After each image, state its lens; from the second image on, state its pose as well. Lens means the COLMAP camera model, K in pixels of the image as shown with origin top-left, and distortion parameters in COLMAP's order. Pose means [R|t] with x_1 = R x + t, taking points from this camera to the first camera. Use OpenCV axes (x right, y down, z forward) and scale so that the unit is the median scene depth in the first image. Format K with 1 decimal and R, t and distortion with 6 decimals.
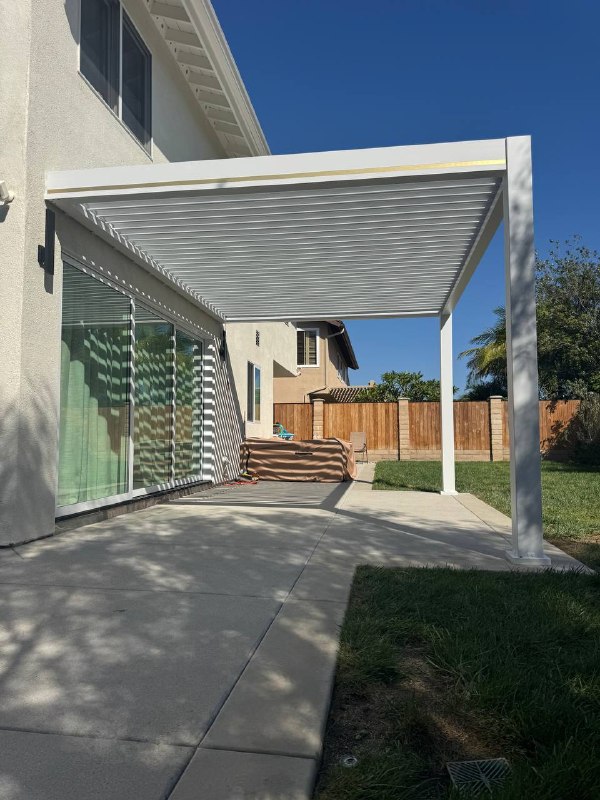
lens RADIAL K [[560.0, 0, 298.7], [0, 560.0, 401.4], [0, 0, 1]] dist [0.075910, -0.083771]
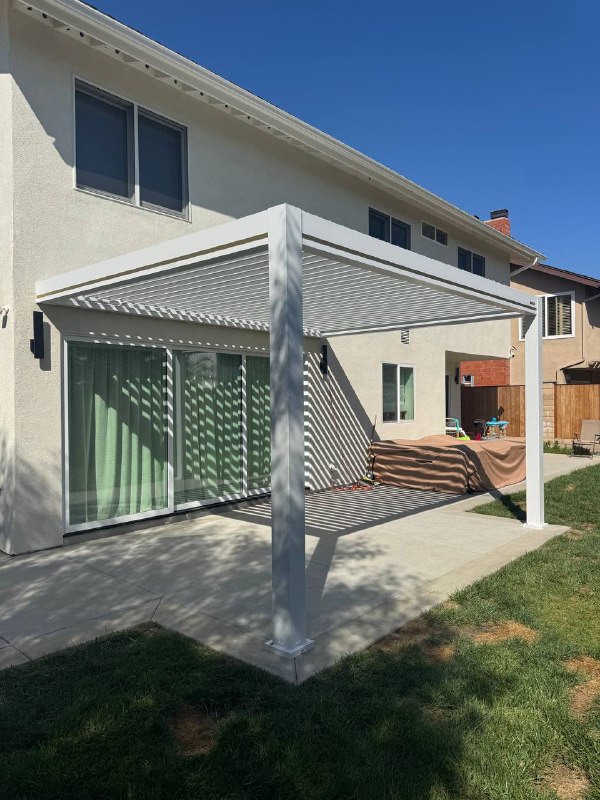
lens RADIAL K [[564.9, 0, 300.0], [0, 564.9, 400.0], [0, 0, 1]] dist [0.073425, -0.091302]
pose [[0.838867, -0.006740, -0.544294, 0.357492], [0.044595, 0.997413, 0.056380, -0.075220], [0.542506, -0.071569, 0.836998, 0.079256]]
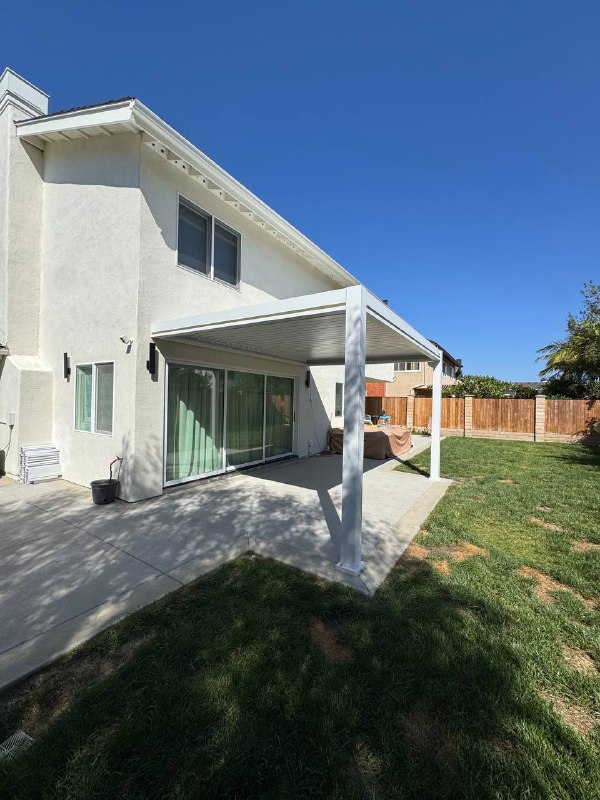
lens RADIAL K [[319.9, 0, 301.9], [0, 319.9, 399.3], [0, 0, 1]] dist [-0.002805, -0.000127]
pose [[0.911566, 0.021892, -0.410571, 0.234013], [0.002882, 0.998217, 0.059624, -0.085573], [0.411144, -0.055534, 0.909877, 0.066750]]
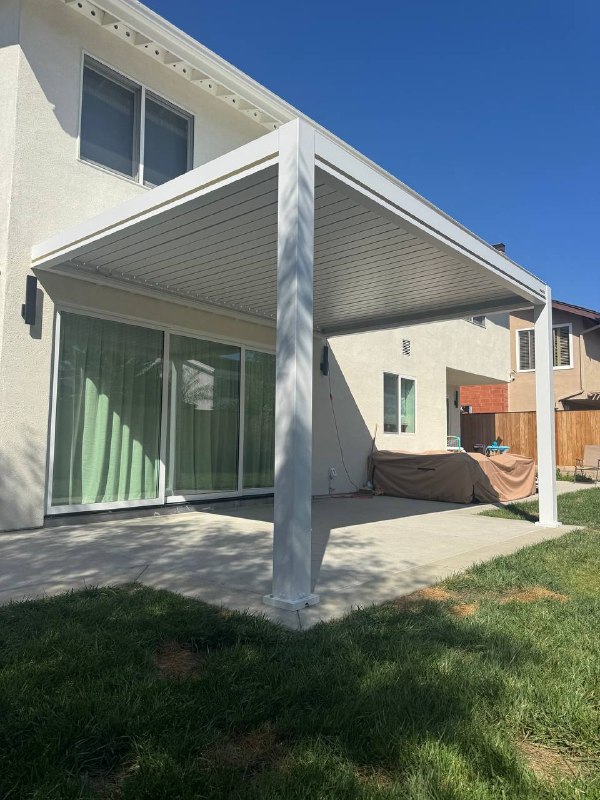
lens RADIAL K [[563.7, 0, 300.5], [0, 563.7, 393.6], [0, 0, 1]] dist [0.069710, -0.080497]
pose [[0.845218, -0.038433, -0.533038, 0.331636], [0.022805, 0.999096, -0.035876, -0.002444], [0.533935, 0.018167, 0.845330, 0.099336]]
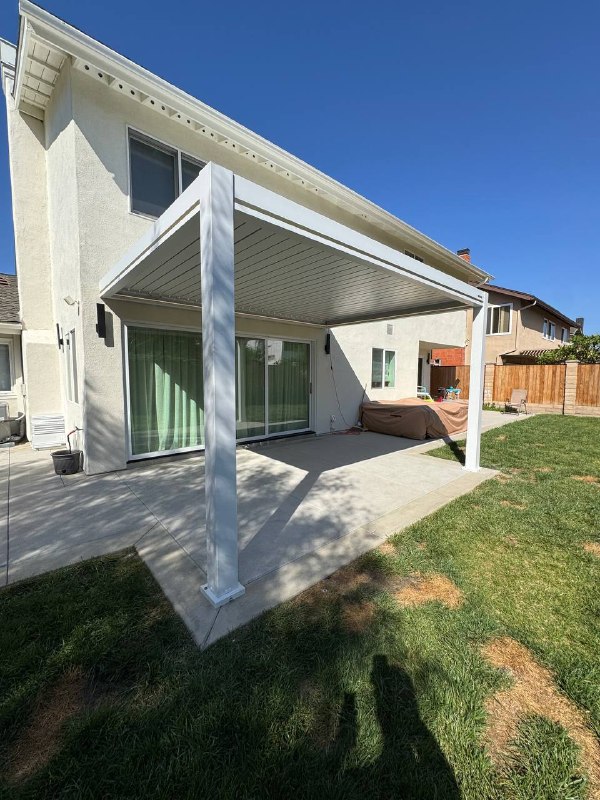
lens RADIAL K [[321.1, 0, 302.2], [0, 321.1, 399.9], [0, 0, 1]] dist [-0.002326, -0.000250]
pose [[0.767871, 0.057982, -0.637975, 0.331148], [0.035232, 0.990566, 0.132432, -0.058953], [0.639635, -0.124168, 0.758584, 0.253128]]
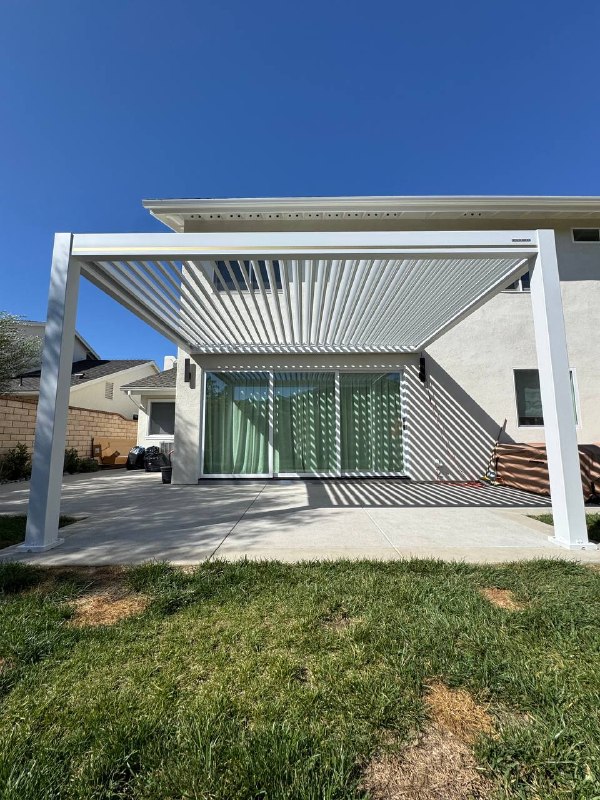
lens RADIAL K [[319.9, 0, 301.9], [0, 319.9, 399.3], [0, 0, 1]] dist [-0.002805, -0.000127]
pose [[0.146936, -0.125005, -0.981215, 0.462662], [0.072146, 0.990695, -0.115409, 0.026458], [0.986511, -0.053833, 0.154587, 0.555195]]
